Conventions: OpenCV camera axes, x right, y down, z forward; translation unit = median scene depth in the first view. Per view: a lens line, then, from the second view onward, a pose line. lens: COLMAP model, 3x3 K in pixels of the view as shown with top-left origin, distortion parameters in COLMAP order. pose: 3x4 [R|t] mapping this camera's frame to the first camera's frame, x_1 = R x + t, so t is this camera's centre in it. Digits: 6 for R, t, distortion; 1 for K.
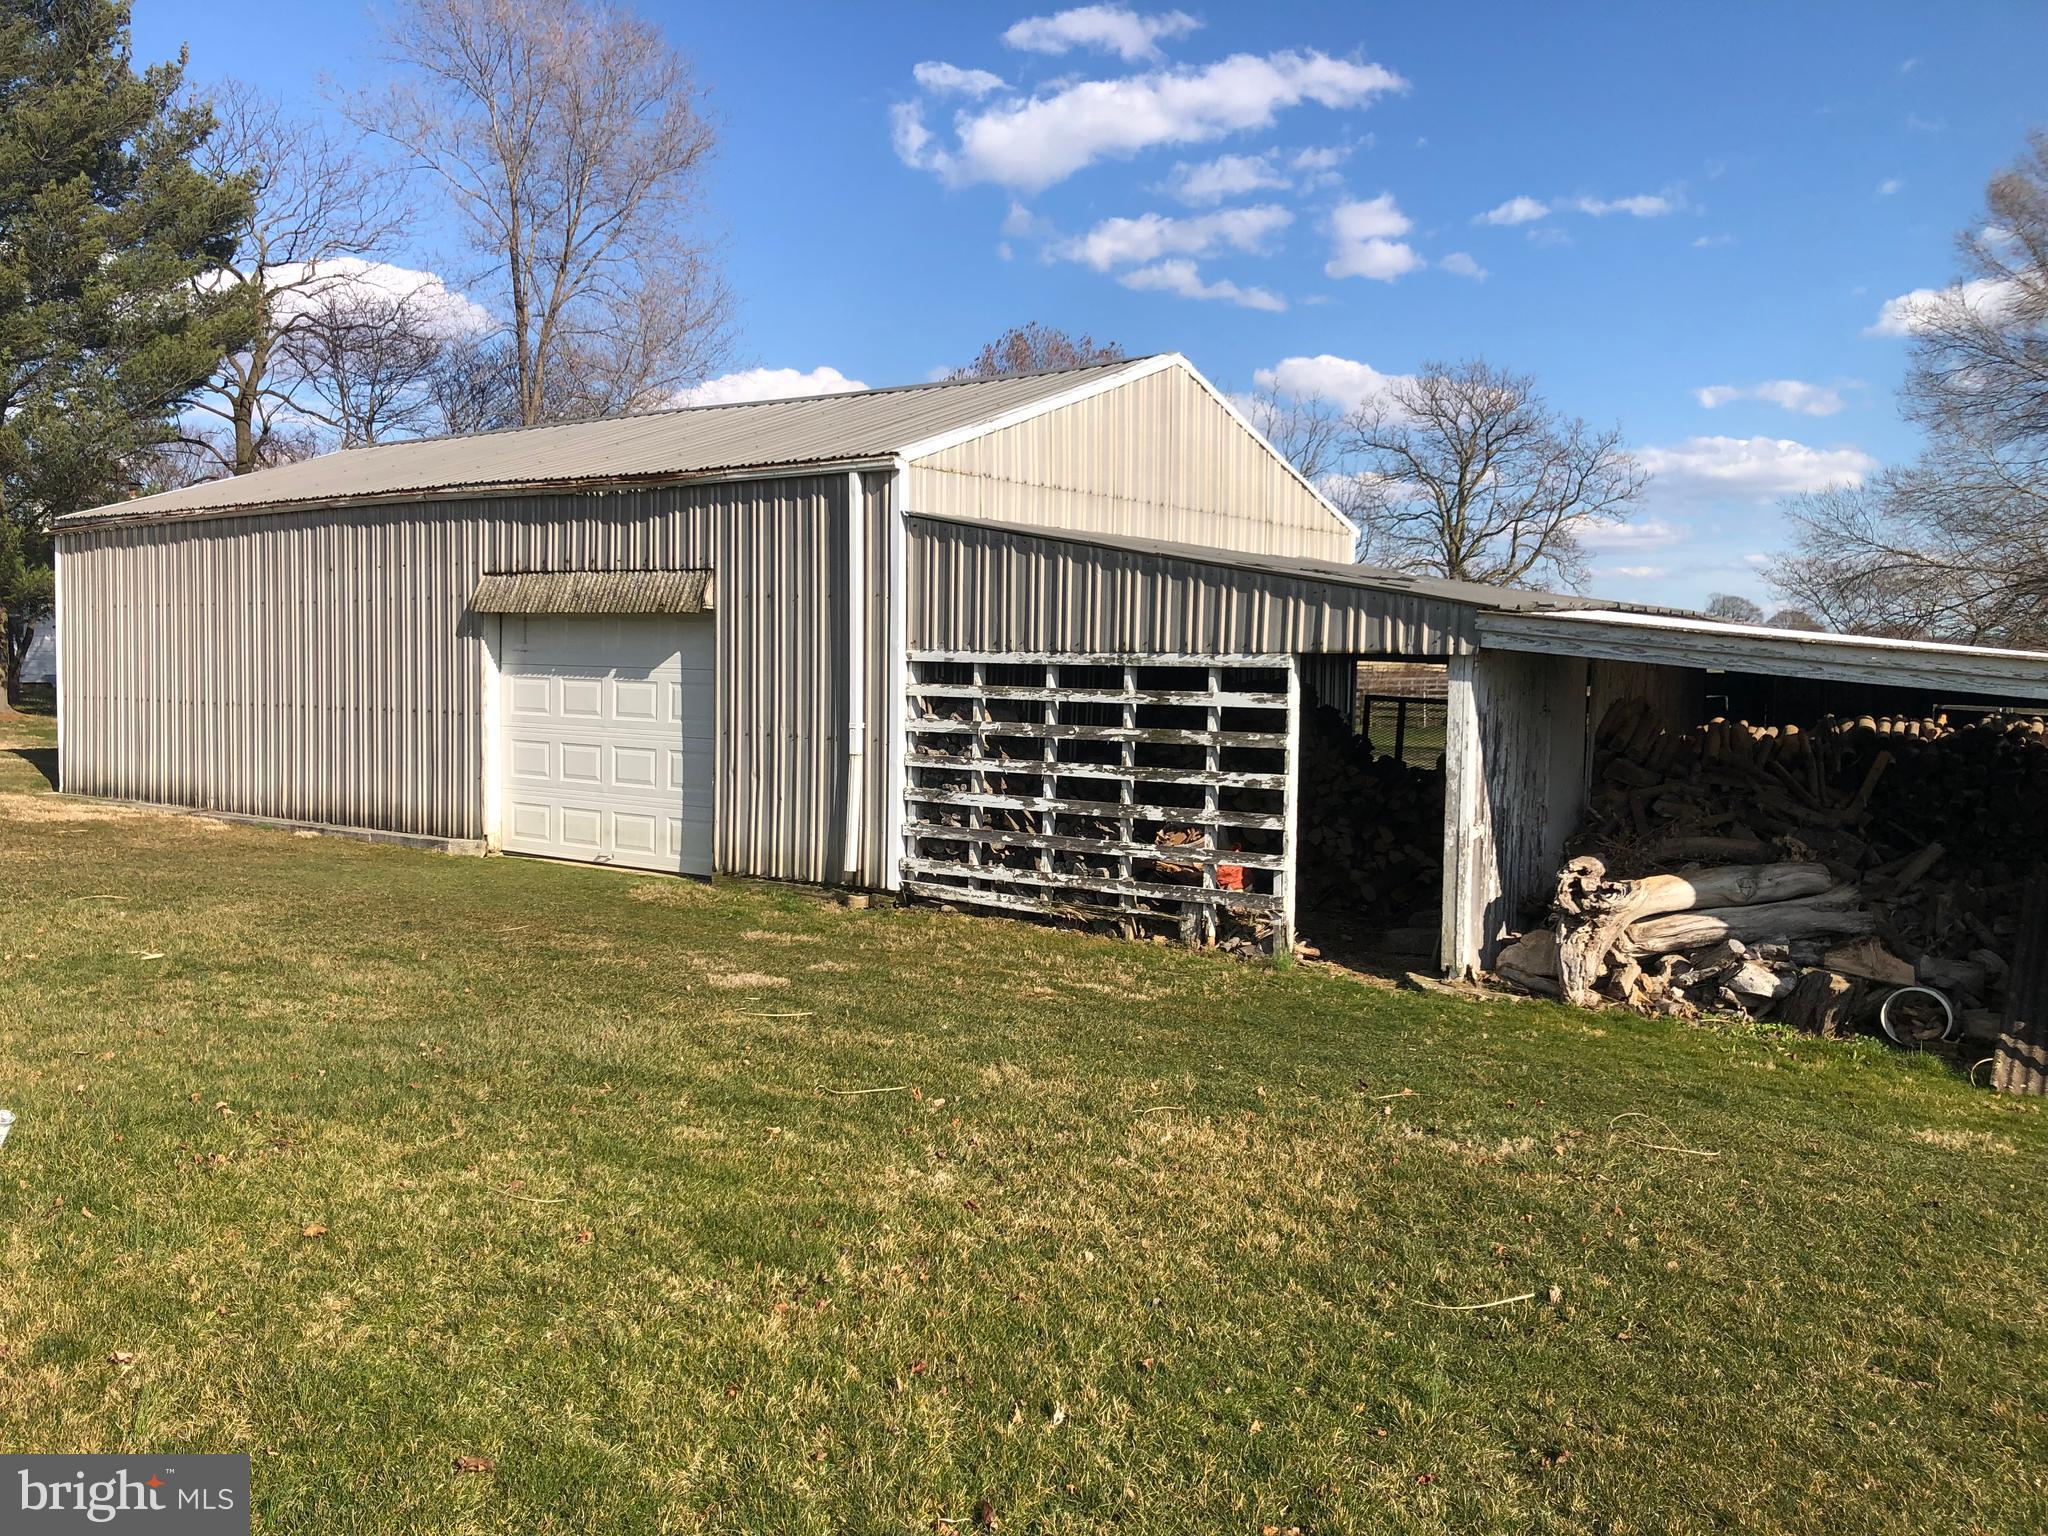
lens RADIAL K [[1686.2, 0, 1024.0], [0, 1686.2, 768.0], [0, 0, 1]] dist [0.001271, 0.000049]
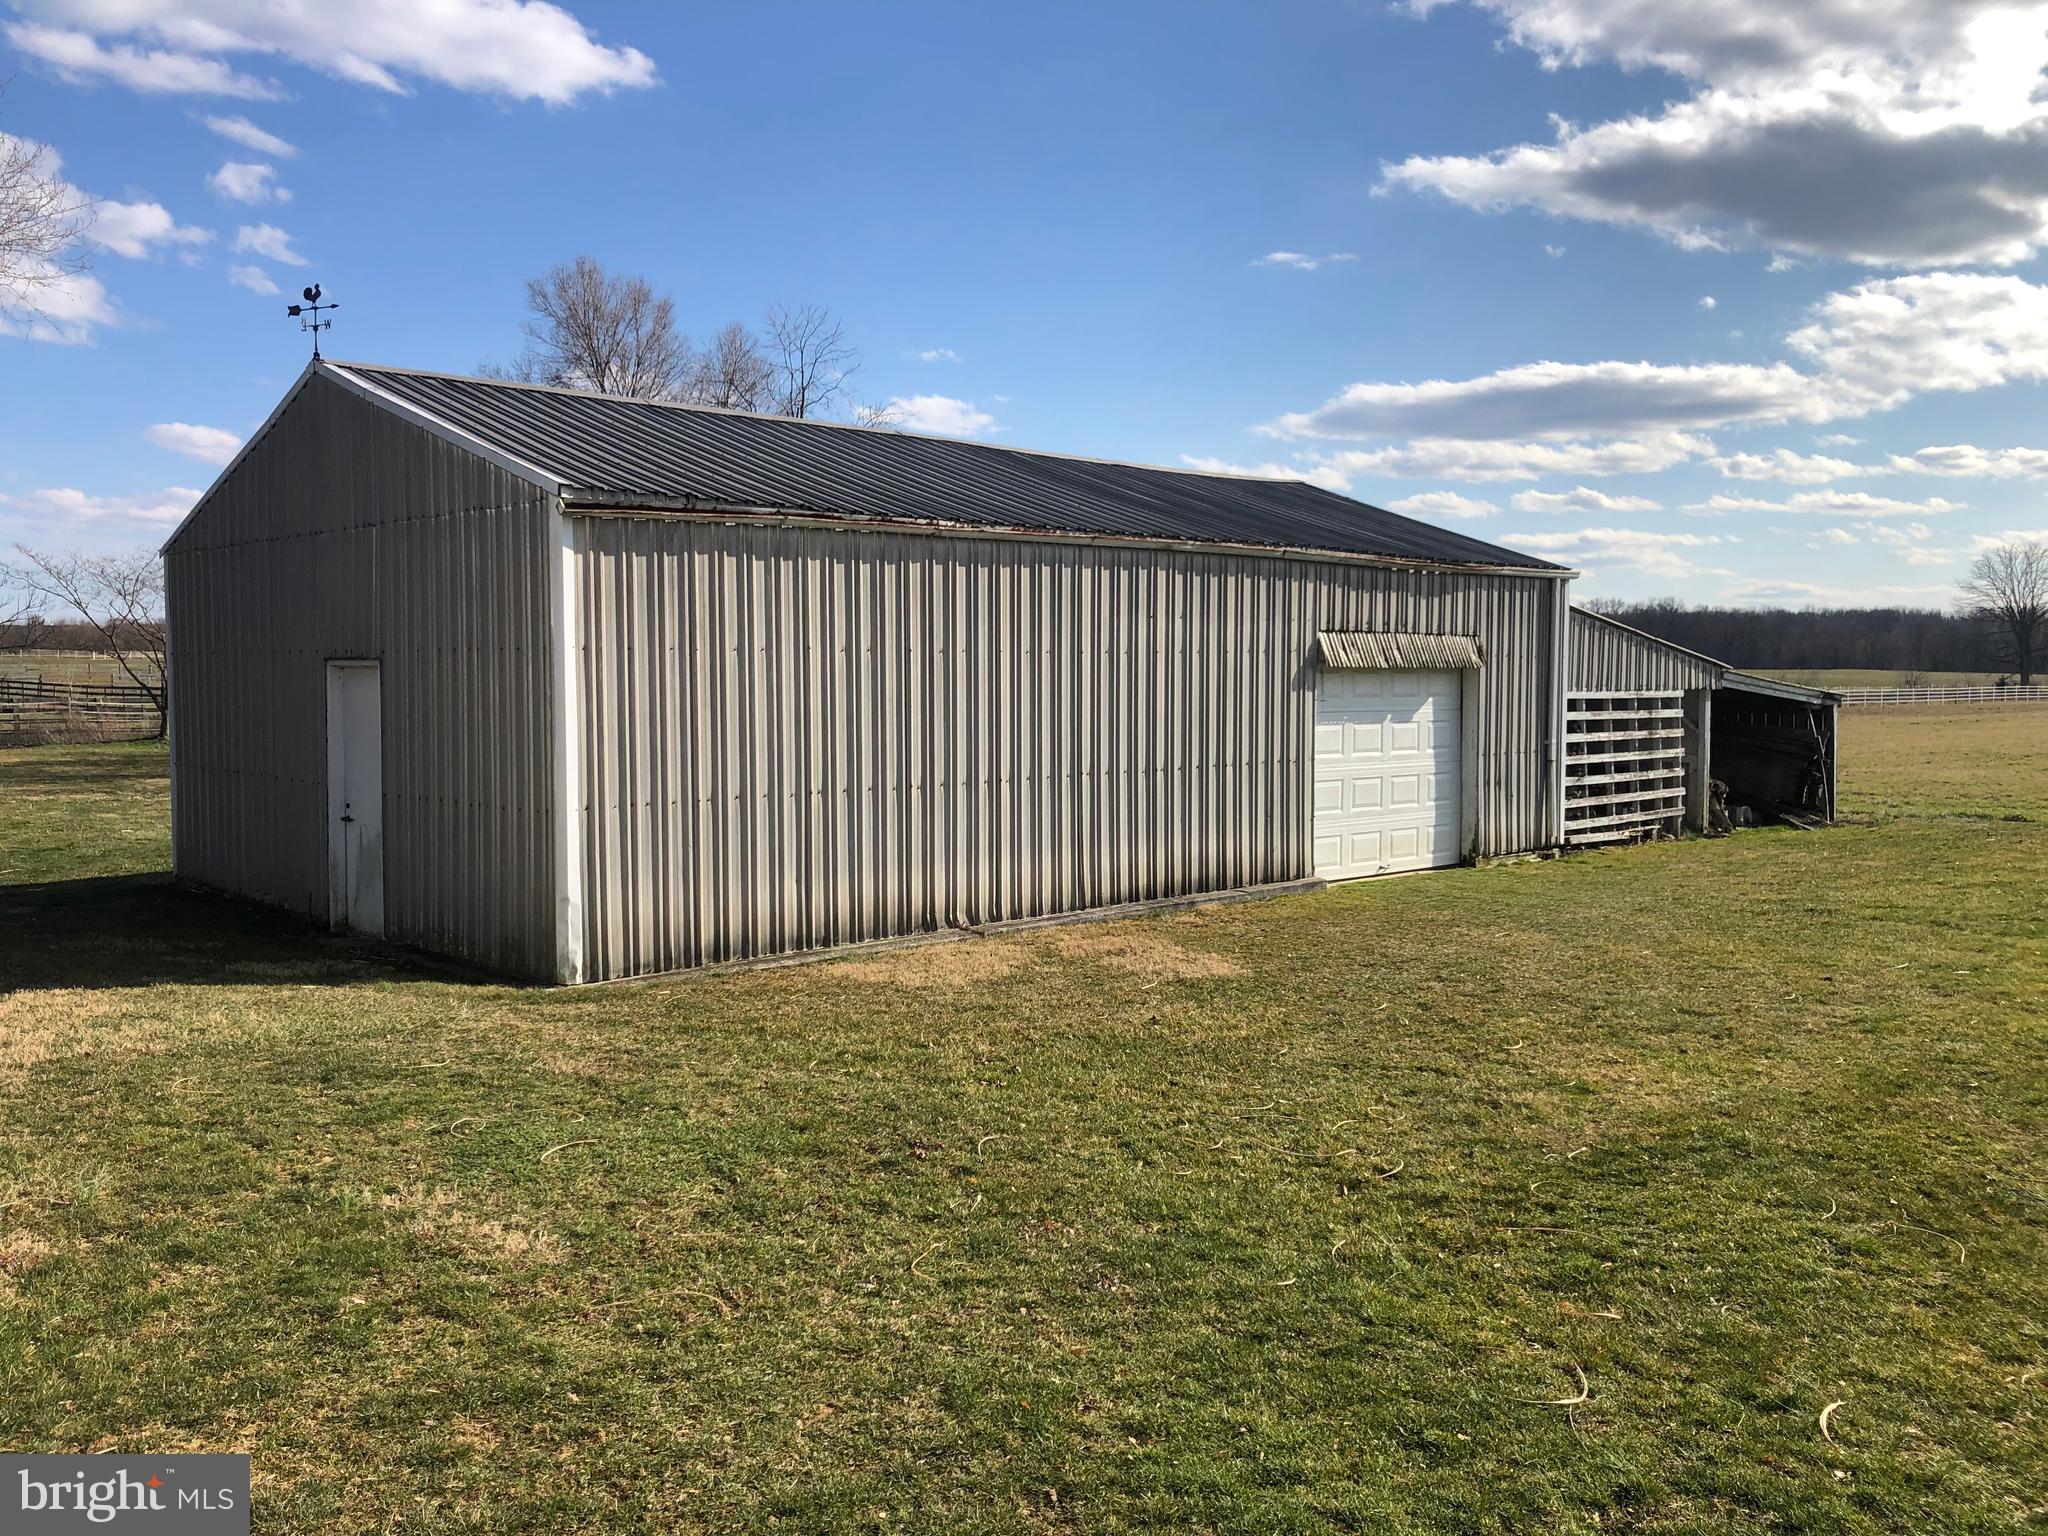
lens RADIAL K [[1686.2, 0, 1024.0], [0, 1686.2, 768.0], [0, 0, 1]] dist [0.001271, 0.000049]
pose [[0.213810, -0.077824, 0.973770, -1.727744], [0.059462, 0.996010, 0.066545, -0.134199], [-0.975064, 0.043675, 0.217584, 1.151857]]
